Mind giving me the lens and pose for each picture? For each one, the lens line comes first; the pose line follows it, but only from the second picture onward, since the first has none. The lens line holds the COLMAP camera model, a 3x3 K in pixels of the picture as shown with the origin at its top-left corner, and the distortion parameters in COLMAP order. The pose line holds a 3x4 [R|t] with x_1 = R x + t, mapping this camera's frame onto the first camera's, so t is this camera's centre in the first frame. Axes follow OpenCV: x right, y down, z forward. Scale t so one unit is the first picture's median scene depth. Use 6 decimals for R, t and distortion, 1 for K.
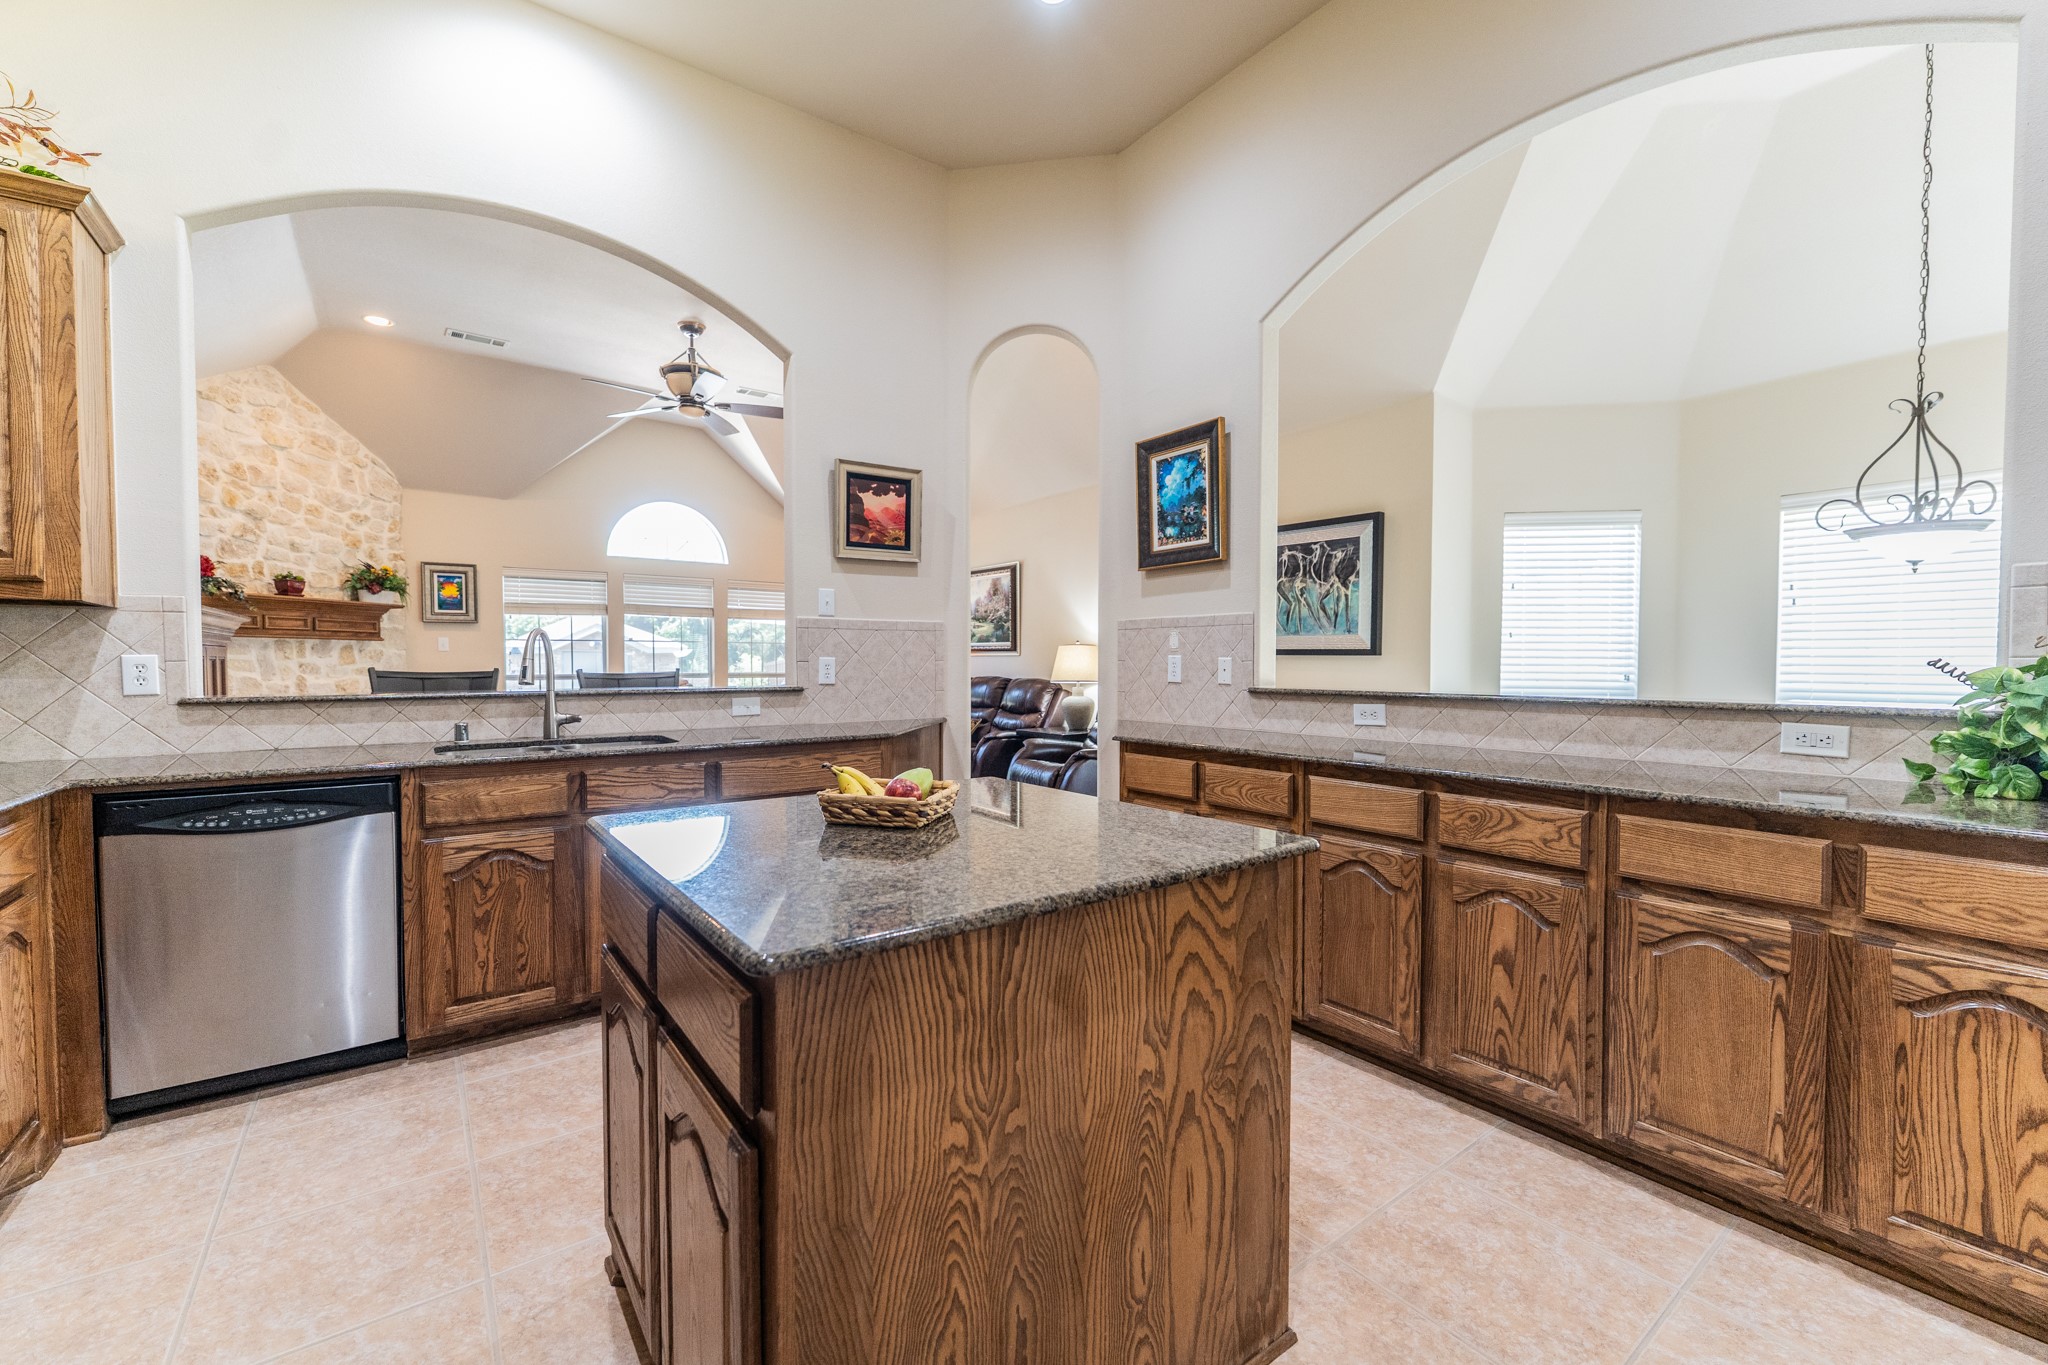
lens RADIAL K [[836.0, 0, 1005.5], [0, 836.0, 682.4], [0, 0, 1]] dist [-0.001341, 0.000290]
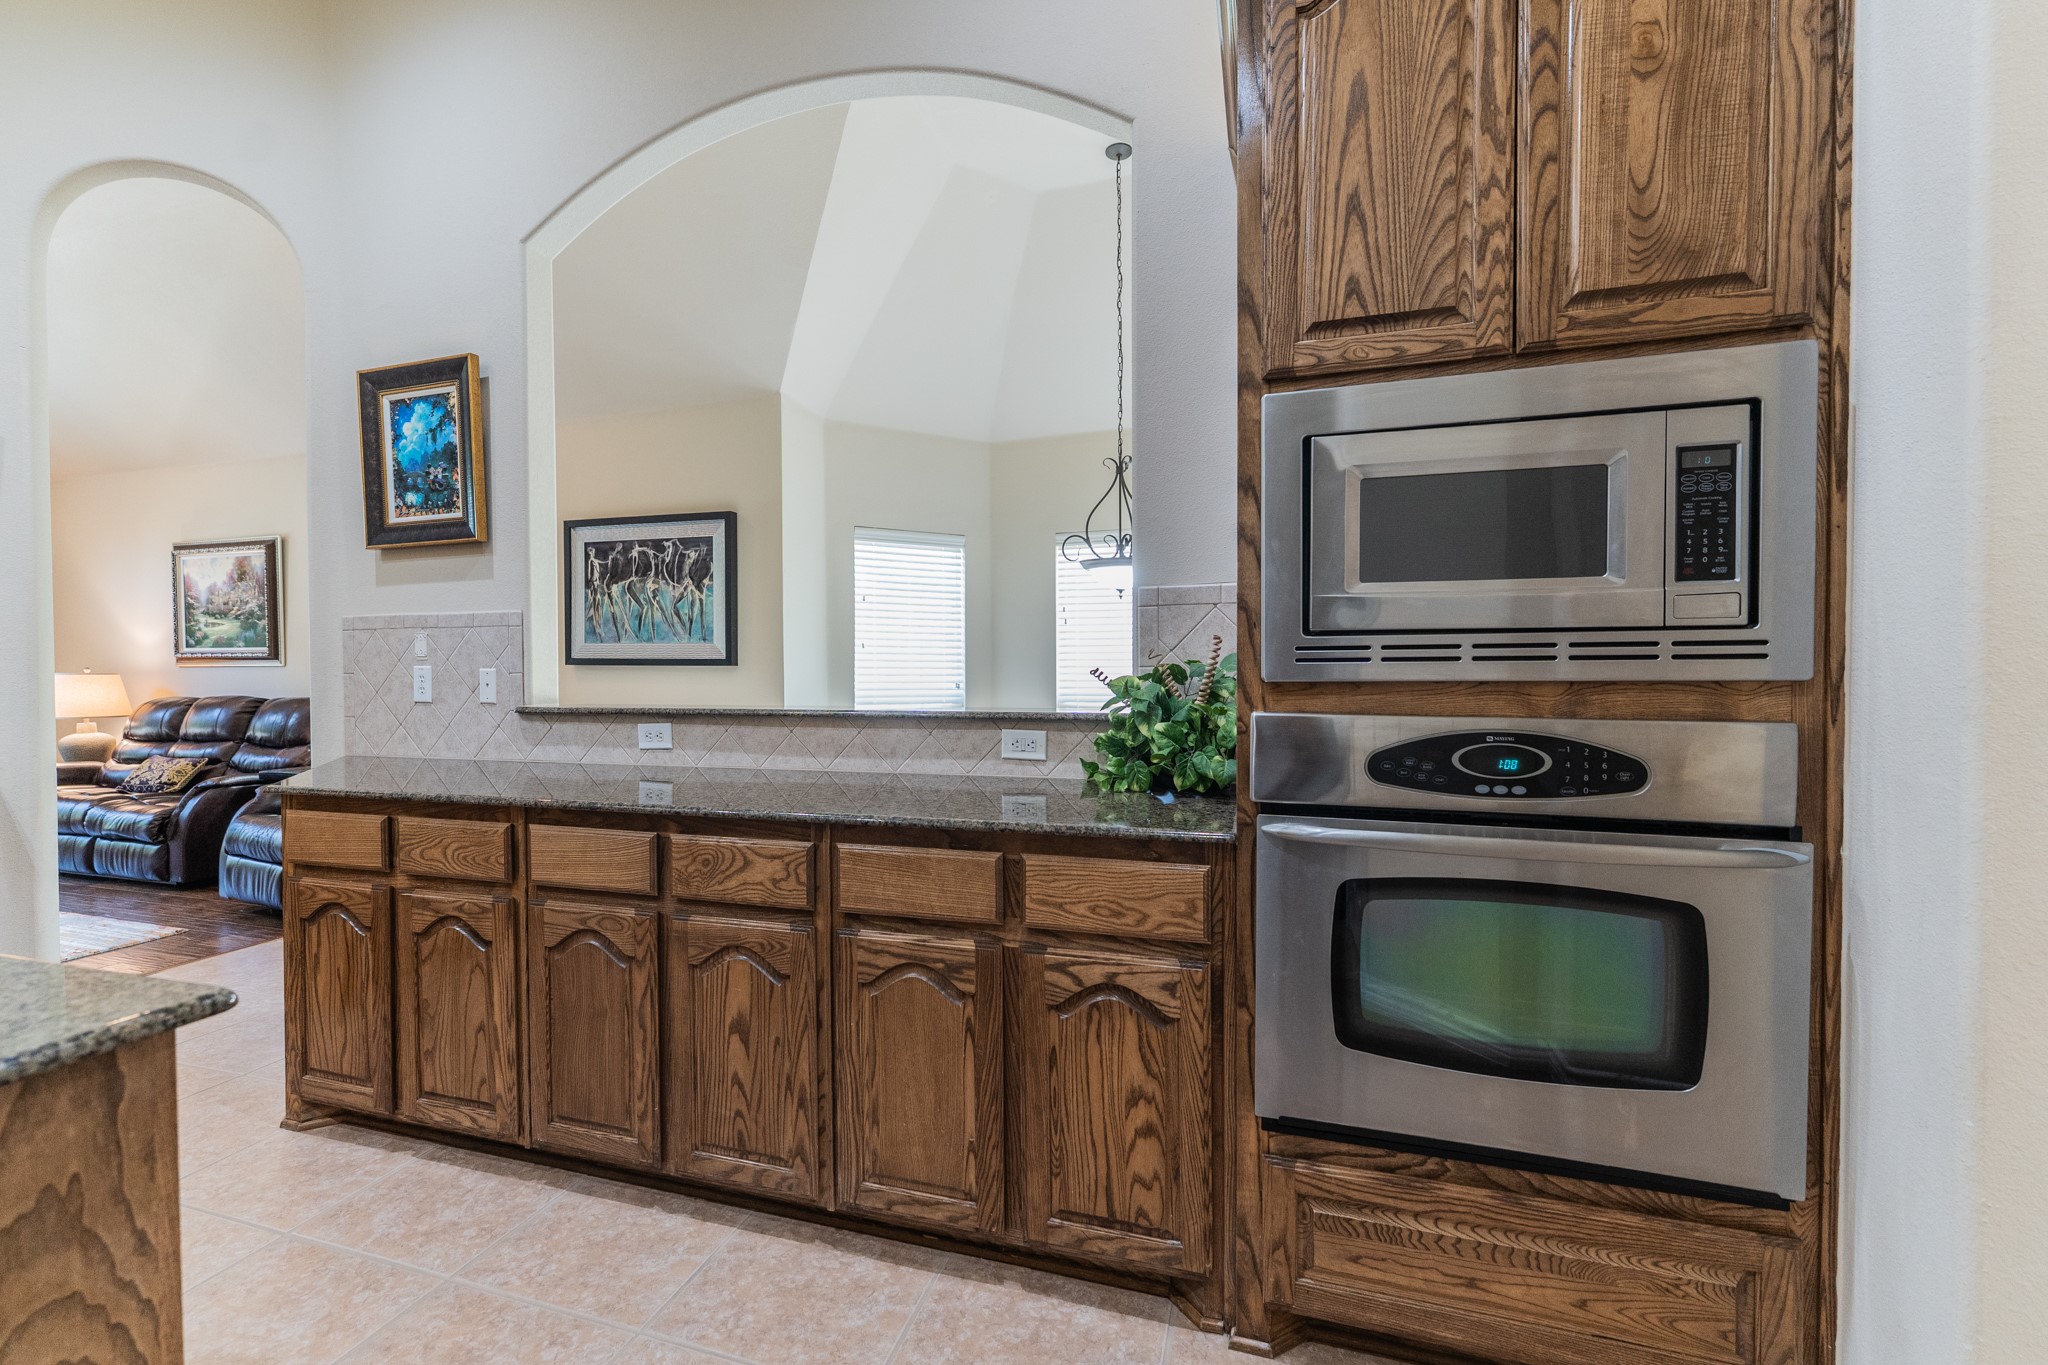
lens RADIAL K [[836.0, 0, 1031.5], [0, 836.0, 680.9], [0, 0, 1]] dist [-0.001341, 0.000290]
pose [[0.787197, -0.011545, 0.616594, 0.250526], [0.020361, 0.999766, -0.007275, -0.003643], [-0.616366, 0.018281, 0.787248, 0.120229]]
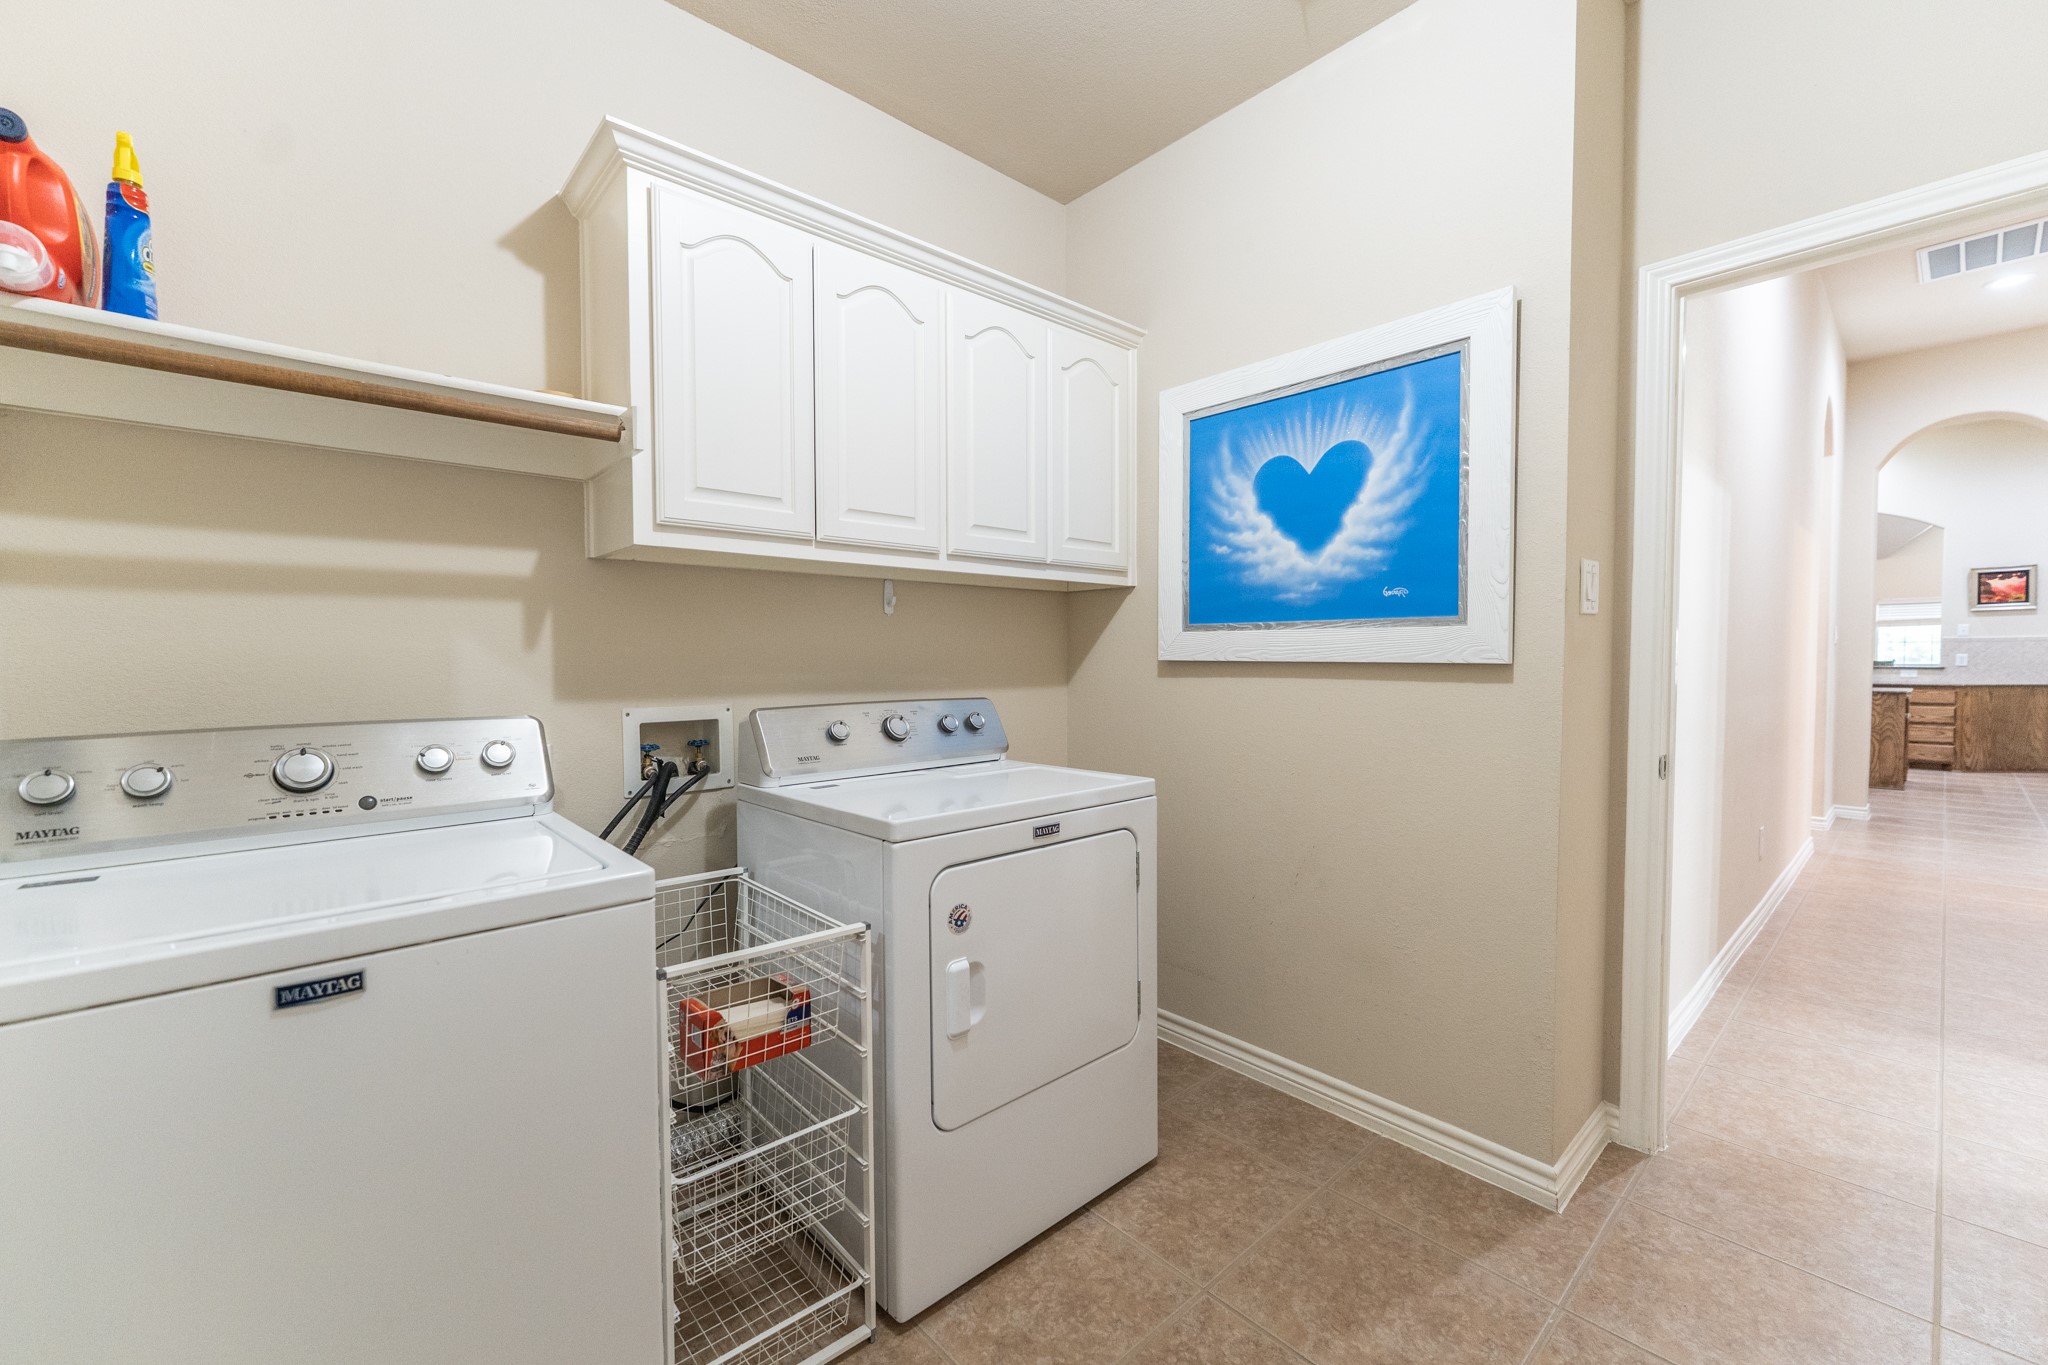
lens RADIAL K [[836.0, 0, 1023.0], [0, 836.0, 680.4], [0, 0, 1]] dist [-0.001341, 0.000290]
pose [[0.112945, 0.031082, -0.993115, 5.644812], [-0.028541, 0.999200, 0.028026, 0.164577], [0.993191, 0.025179, 0.113742, -5.809213]]
